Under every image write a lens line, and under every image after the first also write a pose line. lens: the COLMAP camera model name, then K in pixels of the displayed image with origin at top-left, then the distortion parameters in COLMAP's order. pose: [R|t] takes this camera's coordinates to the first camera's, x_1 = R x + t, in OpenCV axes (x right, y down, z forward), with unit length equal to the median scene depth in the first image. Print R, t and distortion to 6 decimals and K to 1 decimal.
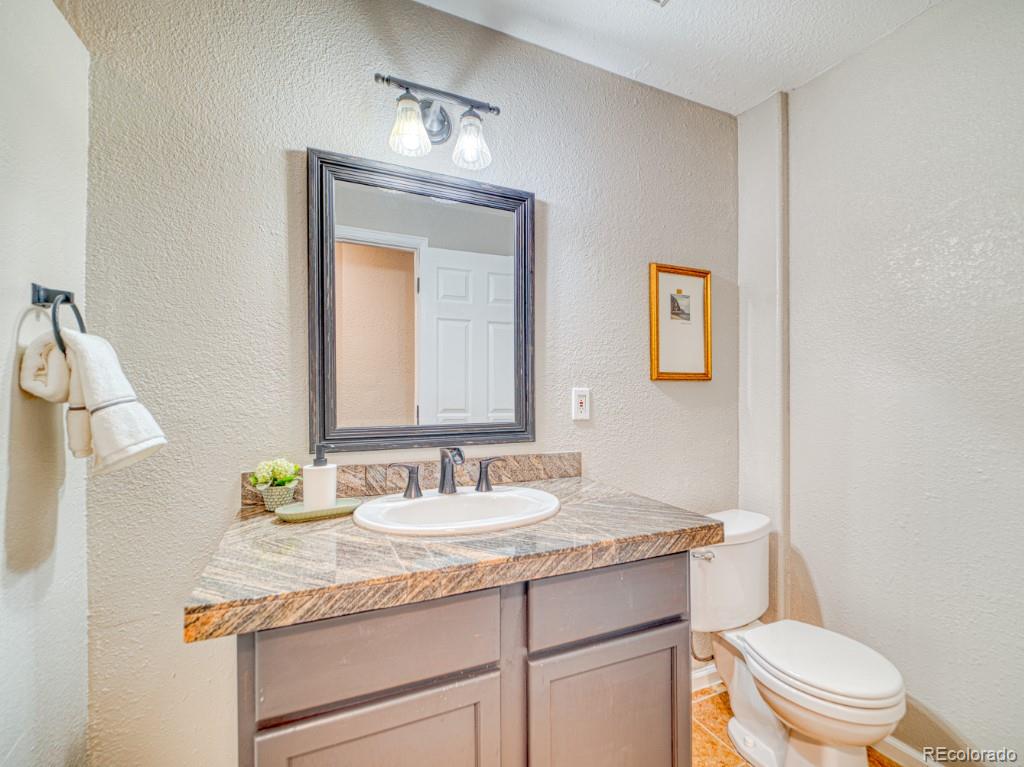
lens RADIAL K [[485.0, 0, 514.8], [0, 485.0, 388.3], [0, 0, 1]] dist [0.009830, -0.006596]
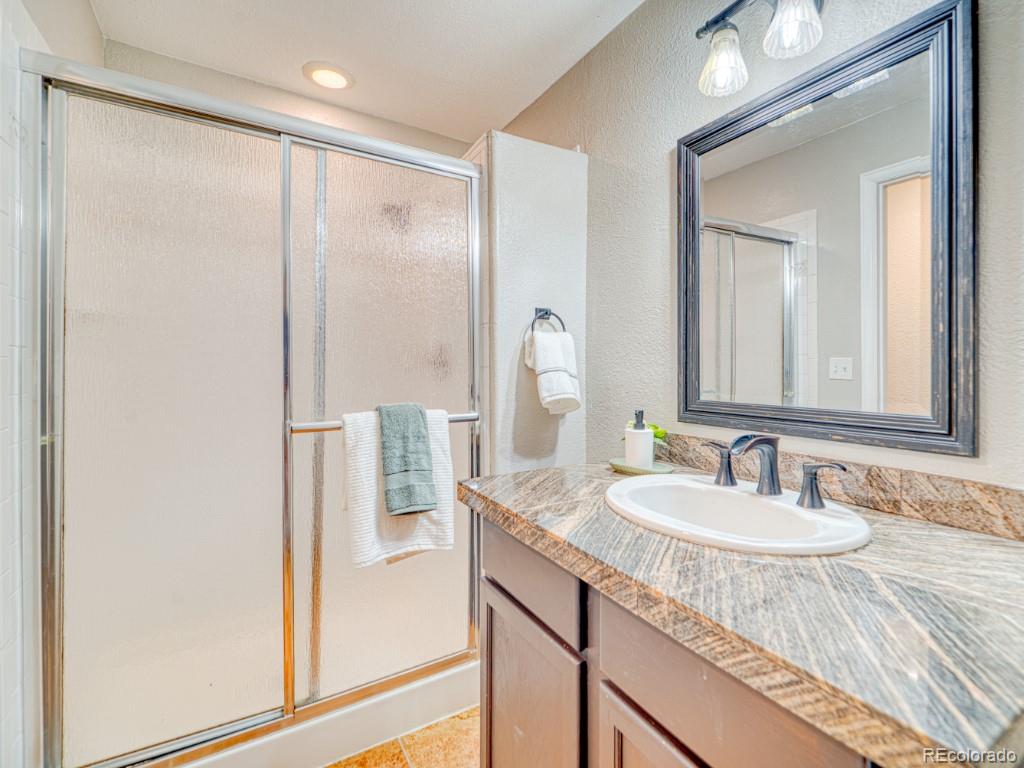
lens RADIAL K [[485.0, 0, 555.6], [0, 485.0, 365.8], [0, 0, 1]] dist [0.009830, -0.006596]
pose [[0.117762, -0.002682, -0.993038, 0.751806], [0.006522, 0.999977, -0.001927, 0.012287], [0.993020, -0.006250, 0.117777, 0.720212]]
